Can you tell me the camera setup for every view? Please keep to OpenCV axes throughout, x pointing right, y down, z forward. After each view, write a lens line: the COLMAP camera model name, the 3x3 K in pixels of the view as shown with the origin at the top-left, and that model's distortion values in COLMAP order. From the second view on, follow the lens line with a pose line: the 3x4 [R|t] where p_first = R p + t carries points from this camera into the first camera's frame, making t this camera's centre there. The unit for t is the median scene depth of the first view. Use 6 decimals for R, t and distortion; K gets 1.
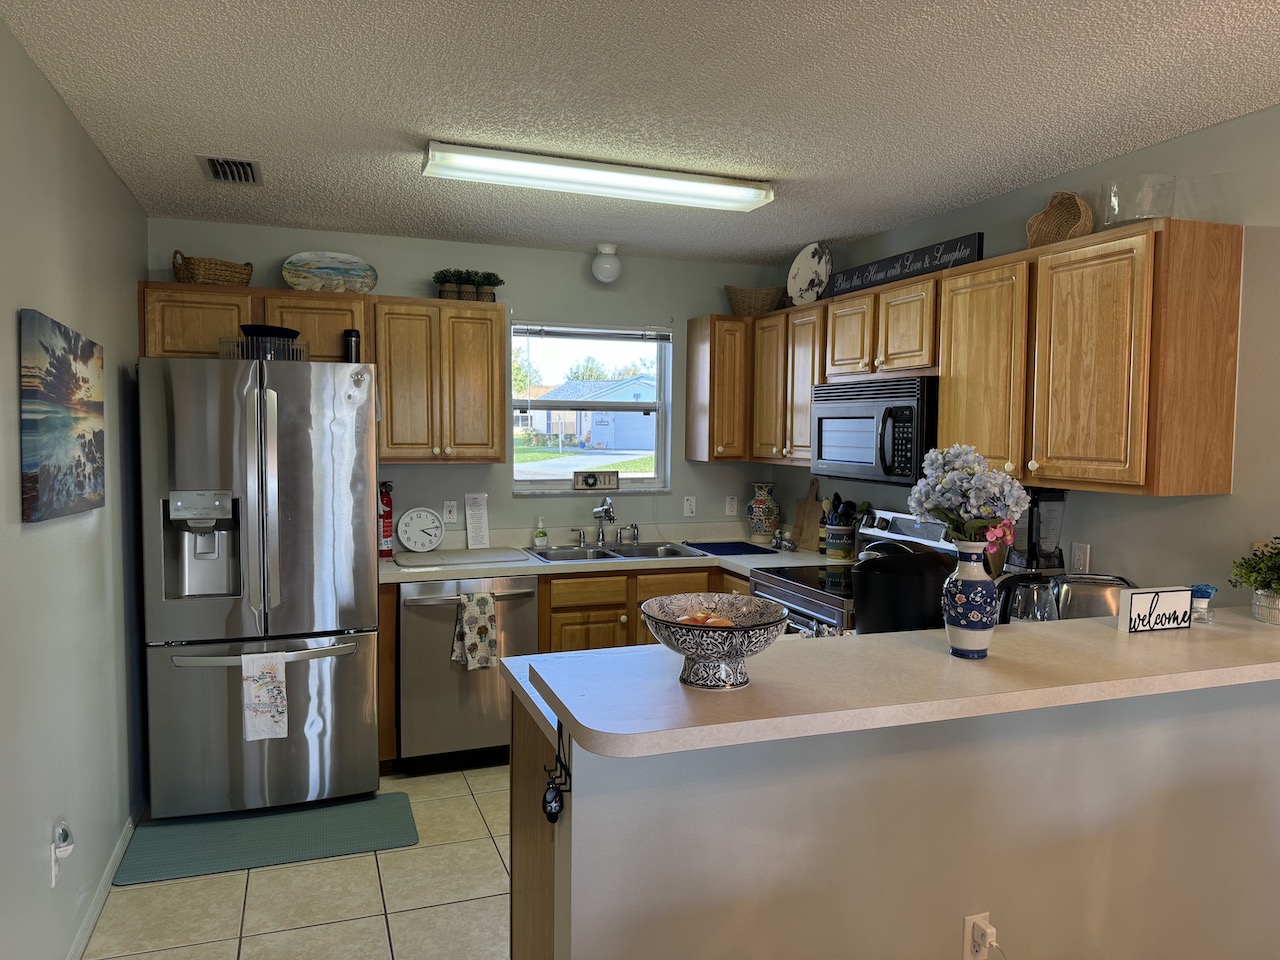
lens RADIAL K [[900.8, 0, 638.3], [0, 900.8, 480.1], [0, 0, 1]] dist [0.029347, -0.020346]
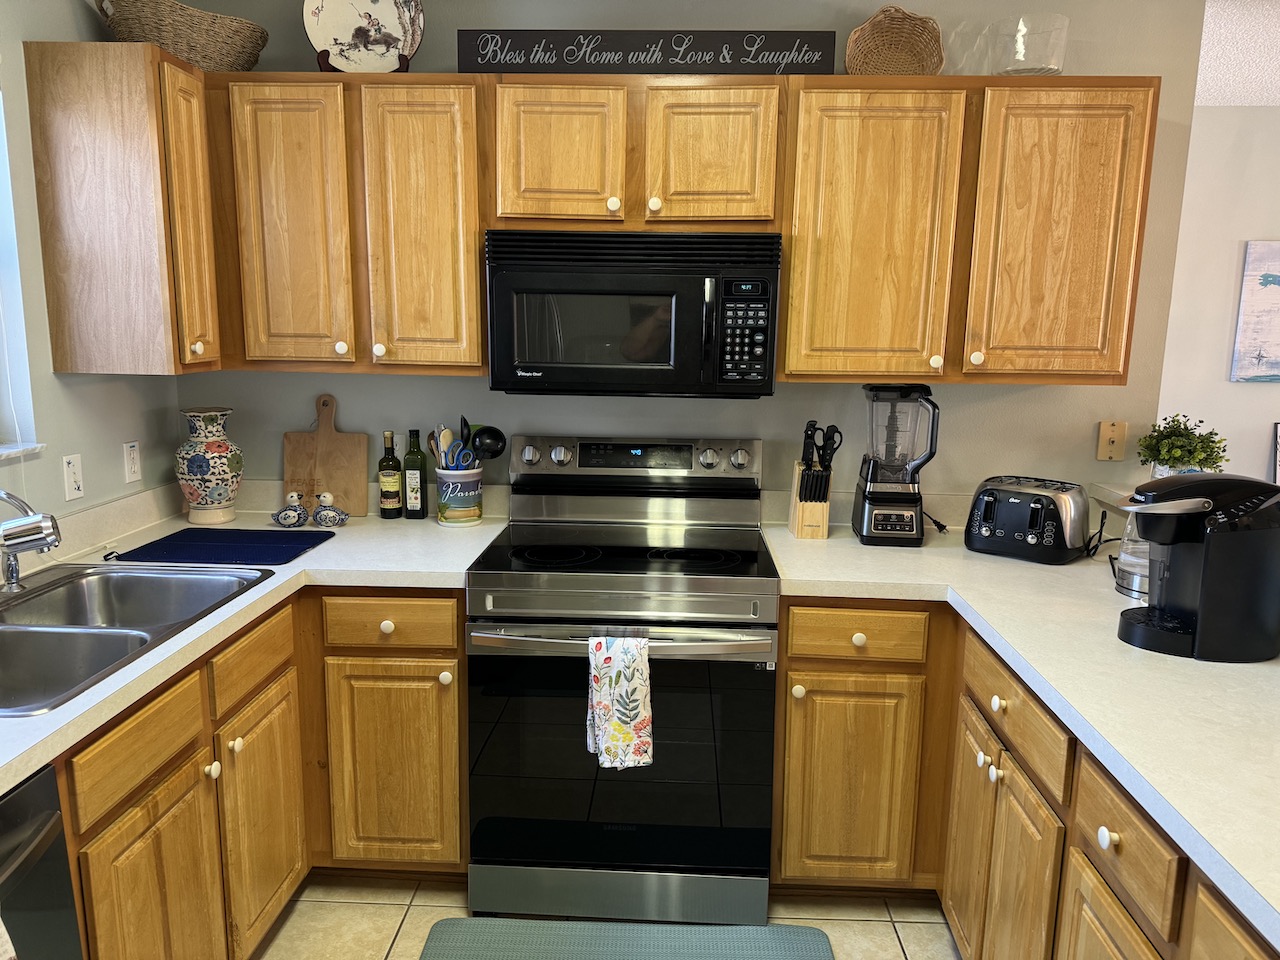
lens RADIAL K [[900.8, 0, 641.0], [0, 900.8, 481.2], [0, 0, 1]] dist [0.029347, -0.020346]
pose [[0.378870, -0.167959, 0.910081, -0.401820], [0.045267, 0.985579, 0.163047, -0.048918], [-0.924342, -0.020577, 0.381009, 0.883352]]
